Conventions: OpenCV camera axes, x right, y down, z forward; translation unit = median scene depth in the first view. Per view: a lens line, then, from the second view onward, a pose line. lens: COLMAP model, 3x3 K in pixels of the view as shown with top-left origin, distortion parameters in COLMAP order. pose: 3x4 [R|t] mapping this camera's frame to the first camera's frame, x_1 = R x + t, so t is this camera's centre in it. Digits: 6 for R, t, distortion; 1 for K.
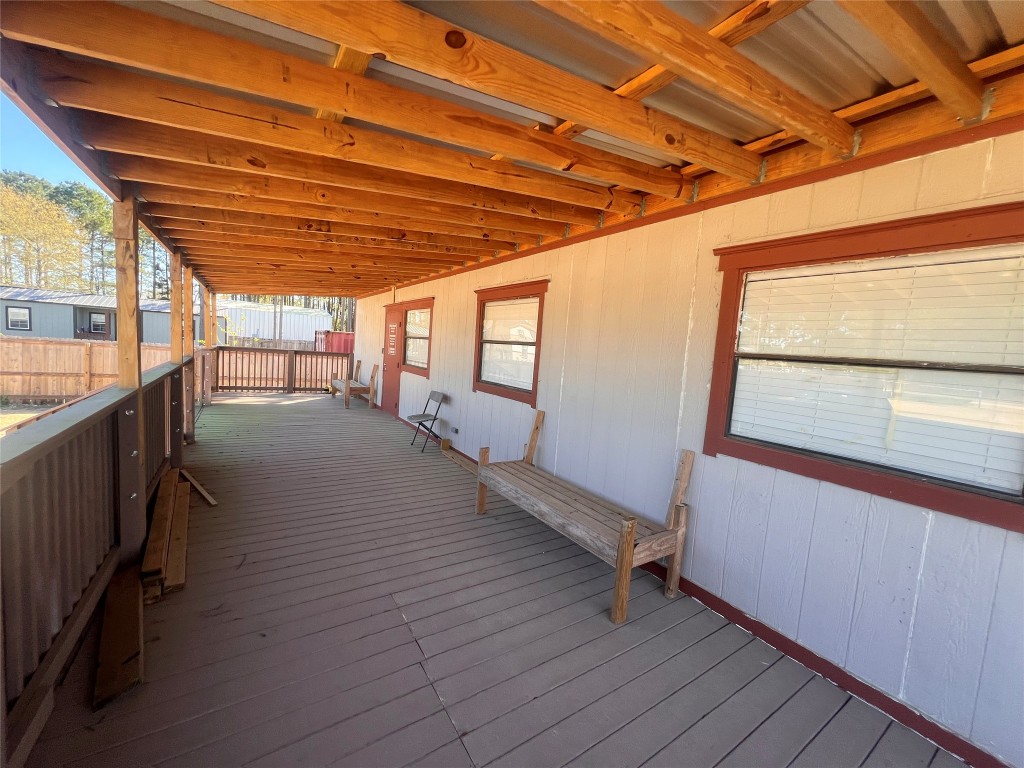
lens RADIAL K [[406.4, 0, 514.6], [0, 406.4, 387.8], [0, 0, 1]] dist [-0.006156, 0.001422]
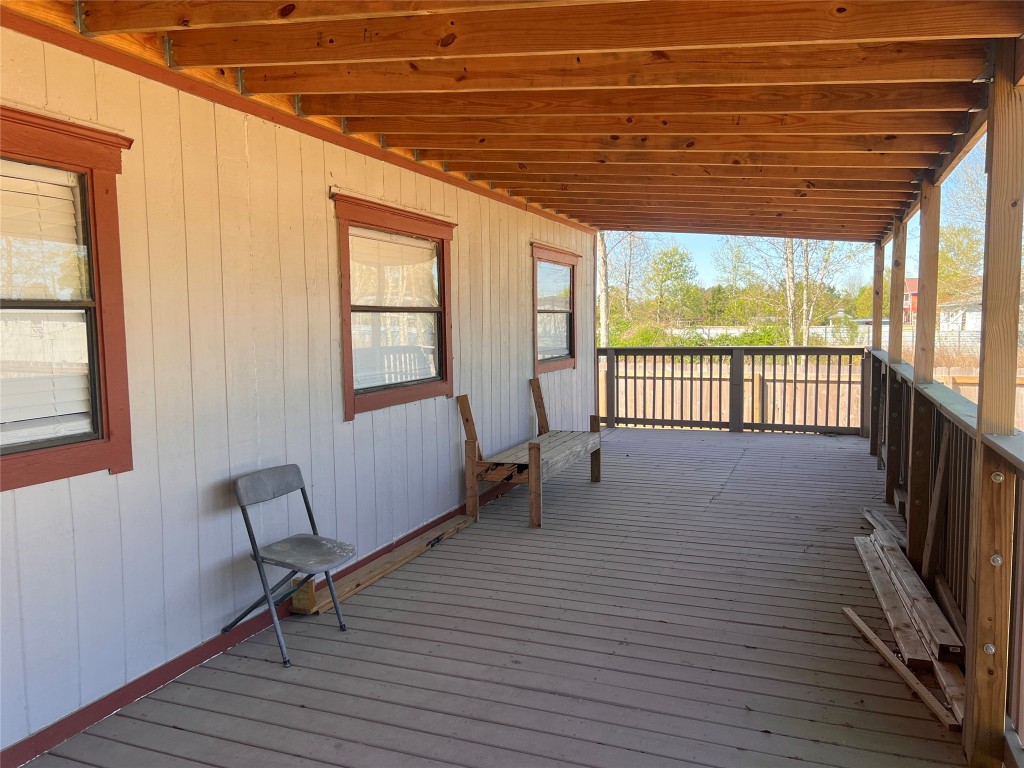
lens RADIAL K [[757.0, 0, 512.0], [0, 757.0, 375.4], [0, 0, 1]] dist [0.037537, -0.057244]
pose [[-0.570606, -0.130633, 0.810768, -0.954595], [0.043545, 0.981066, 0.188717, -0.206207], [-0.820069, 0.142988, -0.554113, 1.417562]]
